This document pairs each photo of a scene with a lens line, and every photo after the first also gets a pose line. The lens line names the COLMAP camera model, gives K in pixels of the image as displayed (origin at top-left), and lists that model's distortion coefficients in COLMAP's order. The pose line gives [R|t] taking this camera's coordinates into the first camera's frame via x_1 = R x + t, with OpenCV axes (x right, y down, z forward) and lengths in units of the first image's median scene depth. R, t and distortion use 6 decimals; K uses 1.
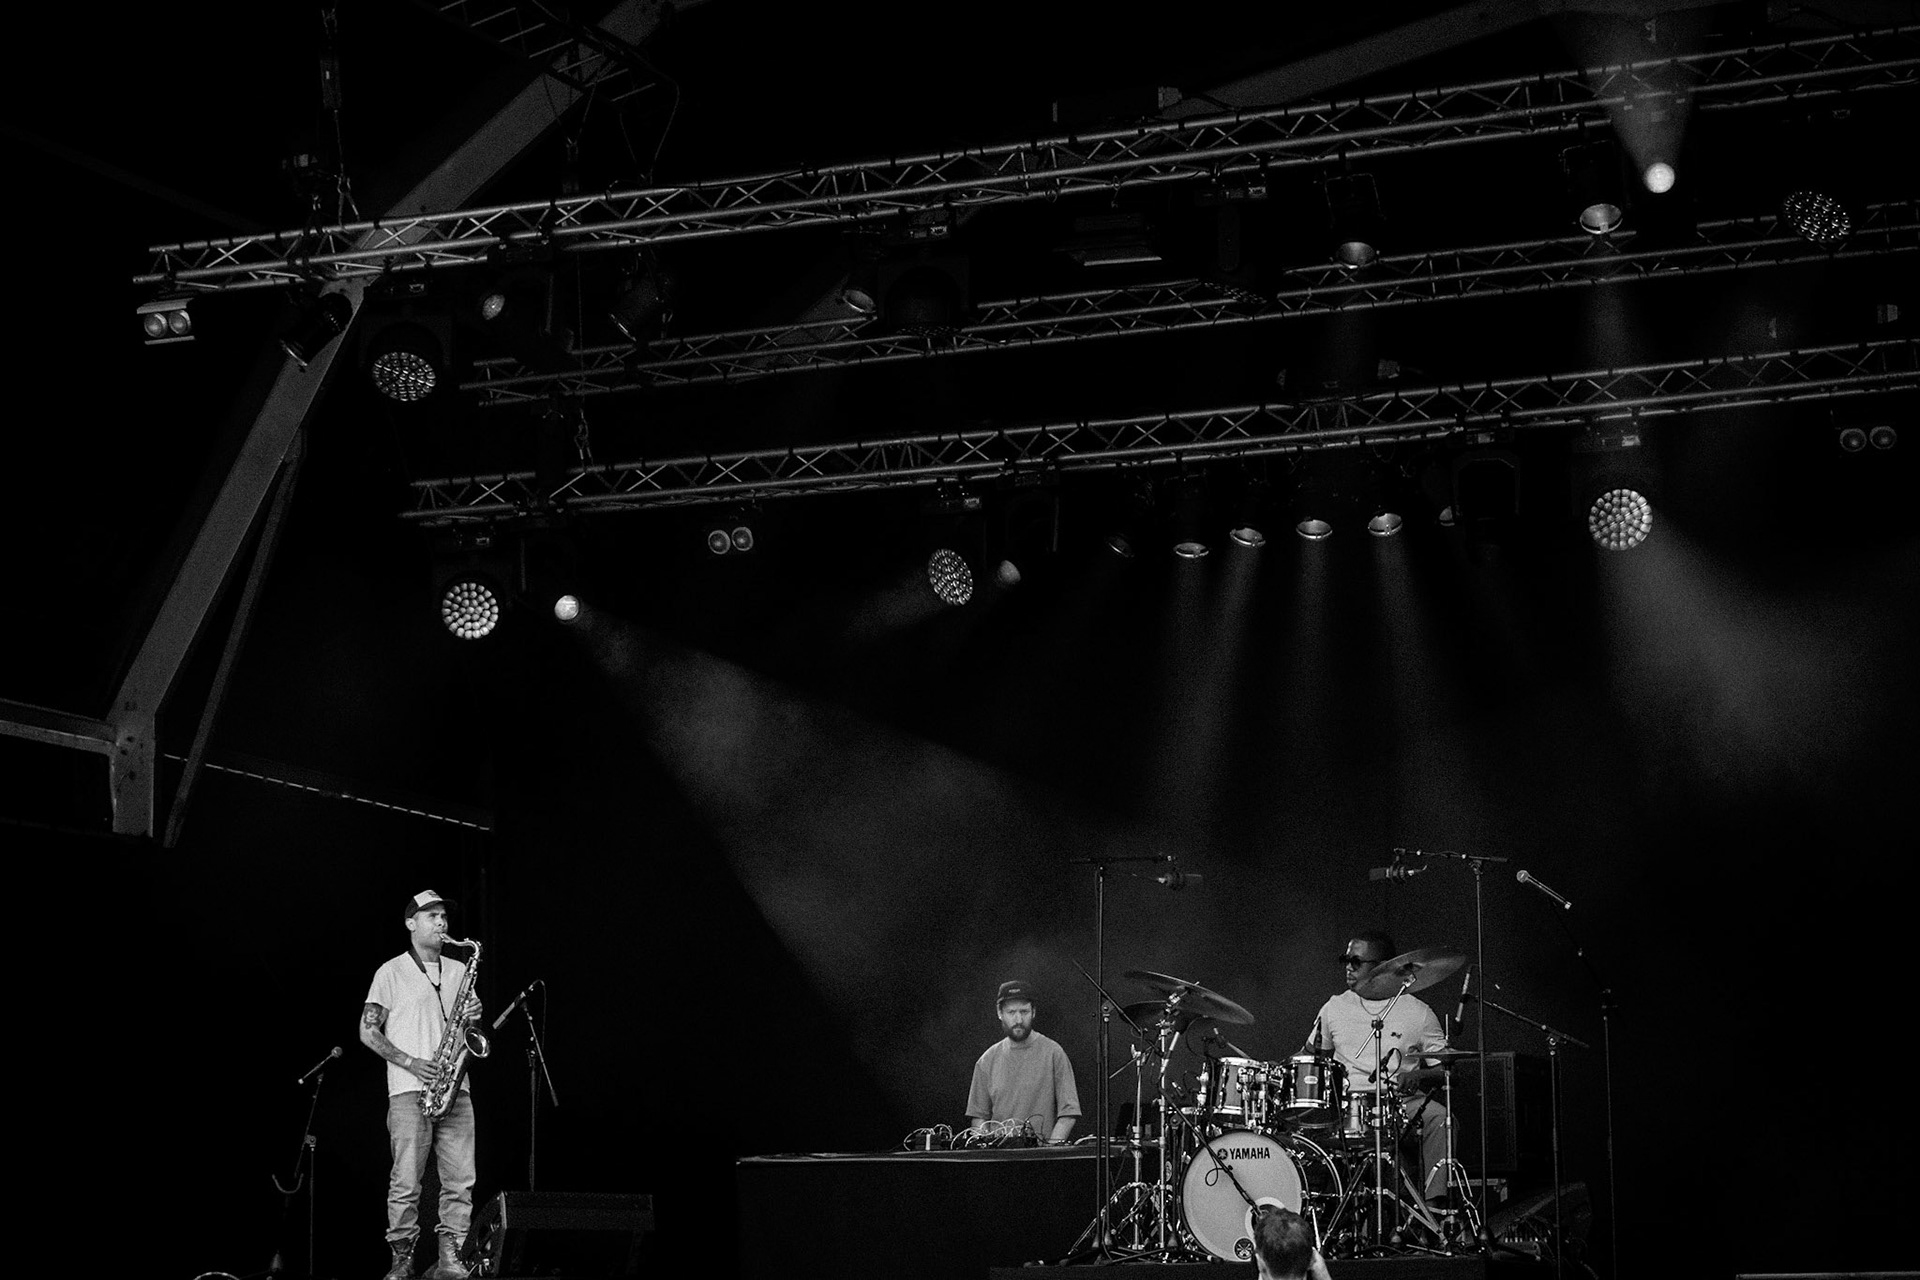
lens RADIAL K [[4580.0, 0, 962.3], [0, 4580.0, 648.2], [0, 0, 1]] dist [-0.014346, 0.000000]
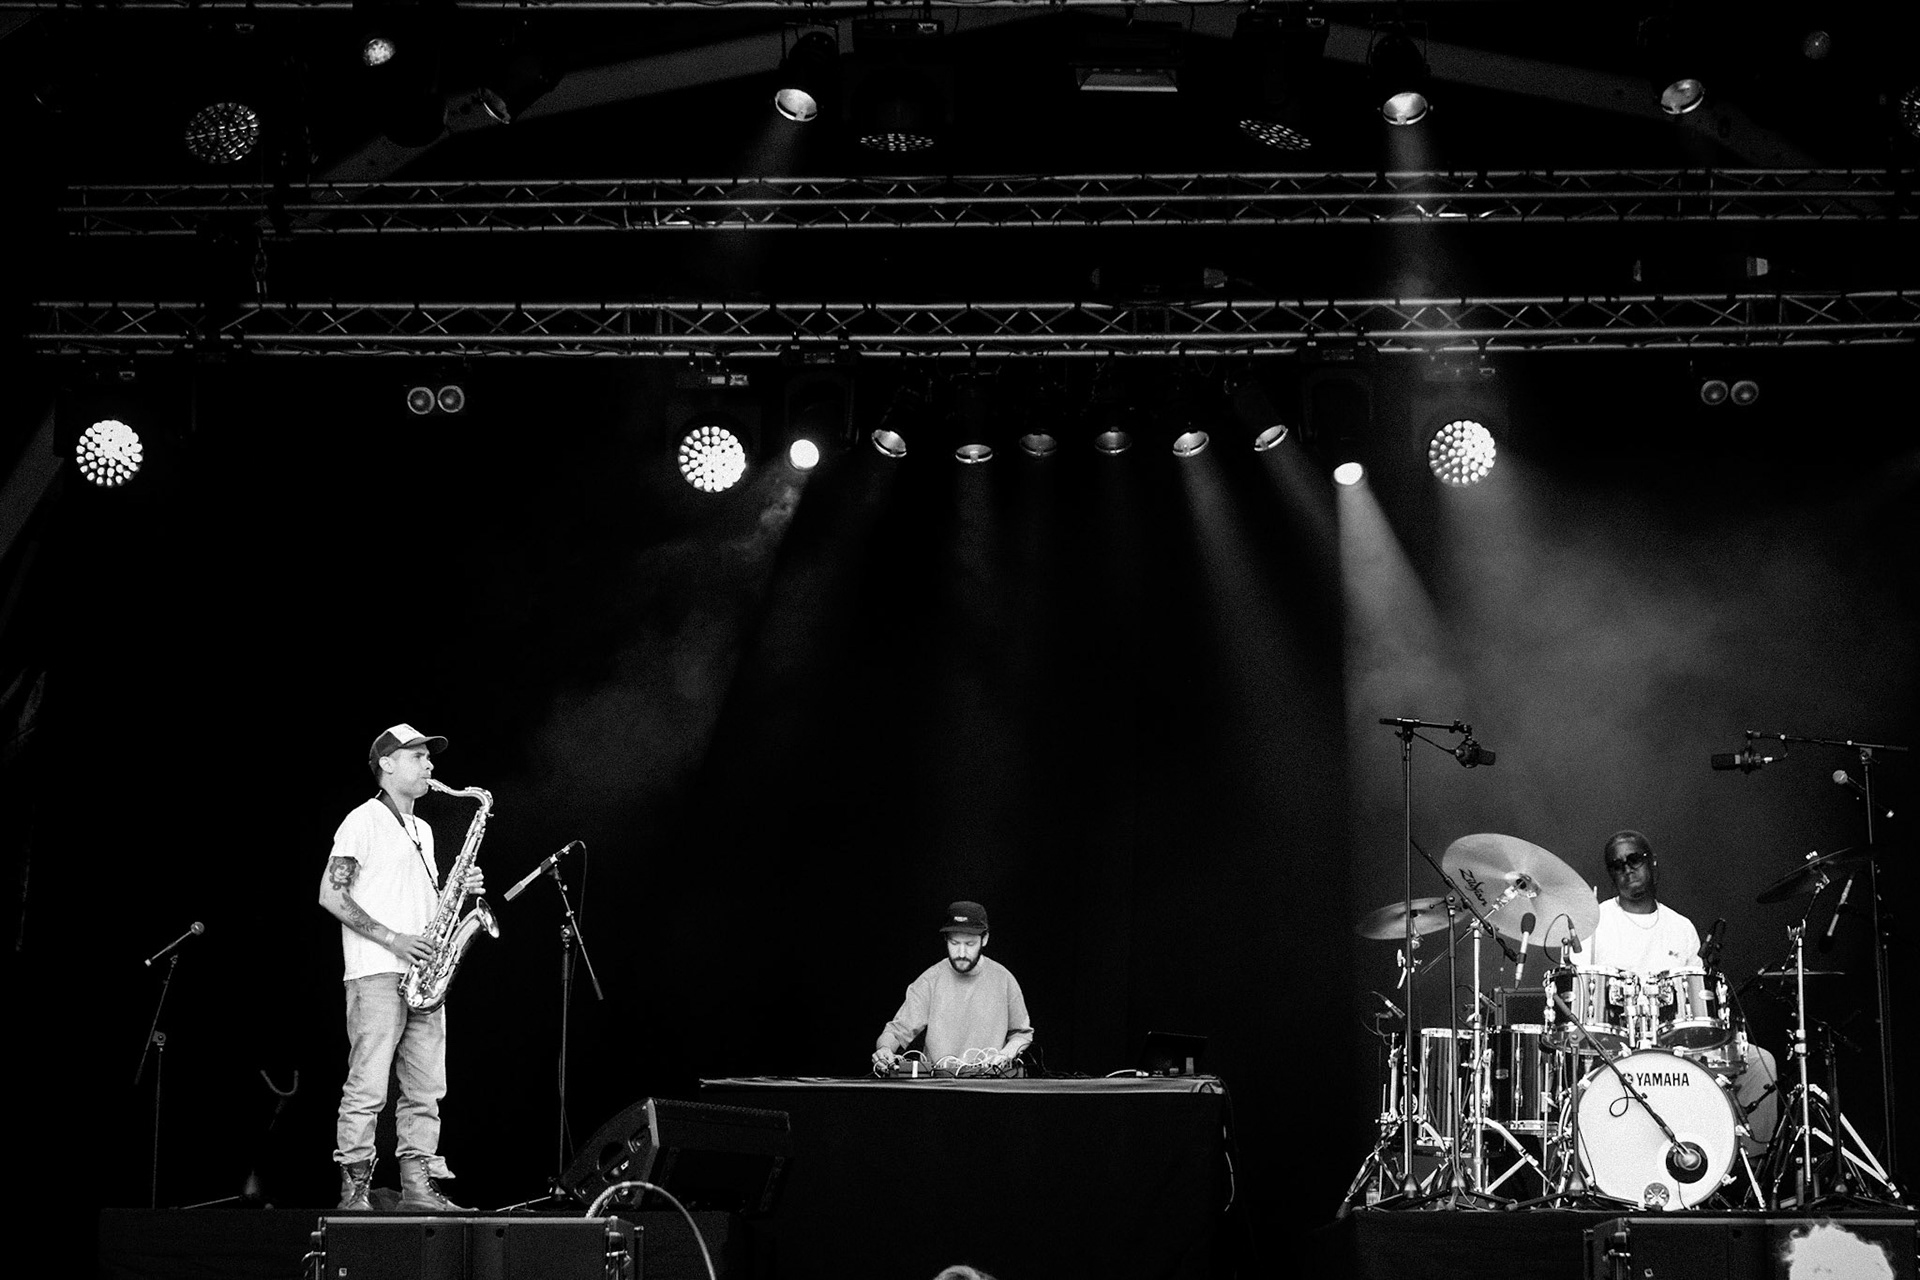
lens RADIAL K [[3677.1, 0, 965.9], [0, 3677.1, 649.2], [0, 0, 1]] dist [0.004055, 0.000000]
pose [[0.929944, 0.081579, 0.358538, -0.224292], [-0.069783, 0.996513, -0.045742, 0.054528], [-0.361019, 0.017518, 0.932394, 0.322472]]
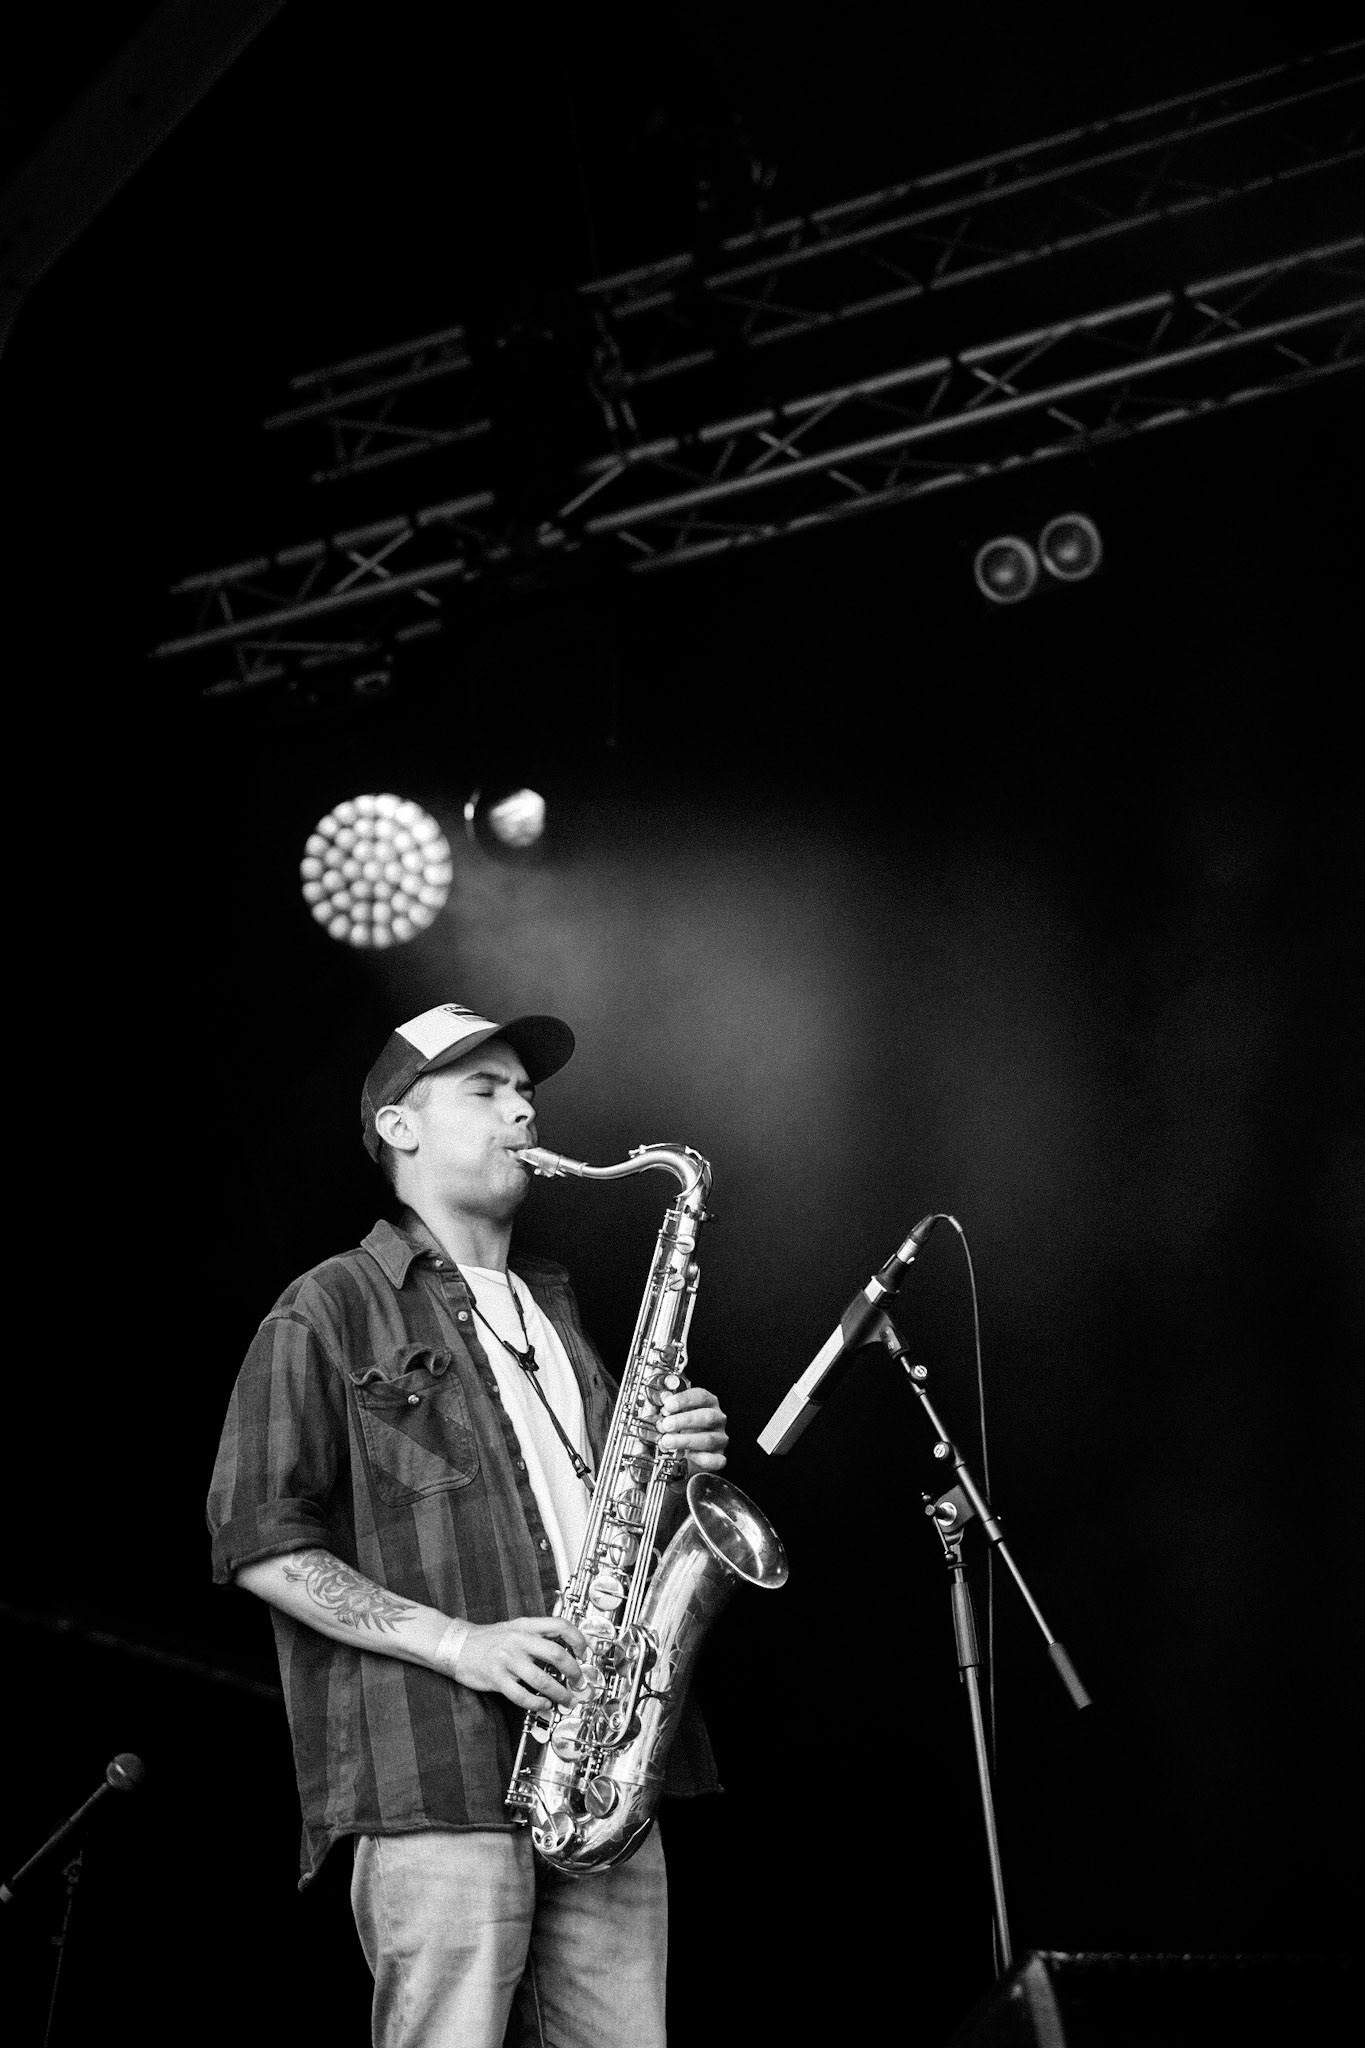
lens RADIAL K [[5547.6, 0, 672.1], [0, 5547.6, 1043.7], [0, 0, 1]] dist [0.047707, 0.000000]
pose [[0.994401, -0.105512, -0.005829, -0.088724], [0.103074, 0.980628, -0.166565, 0.095185], [0.023291, 0.165032, 0.986013, 0.605399]]
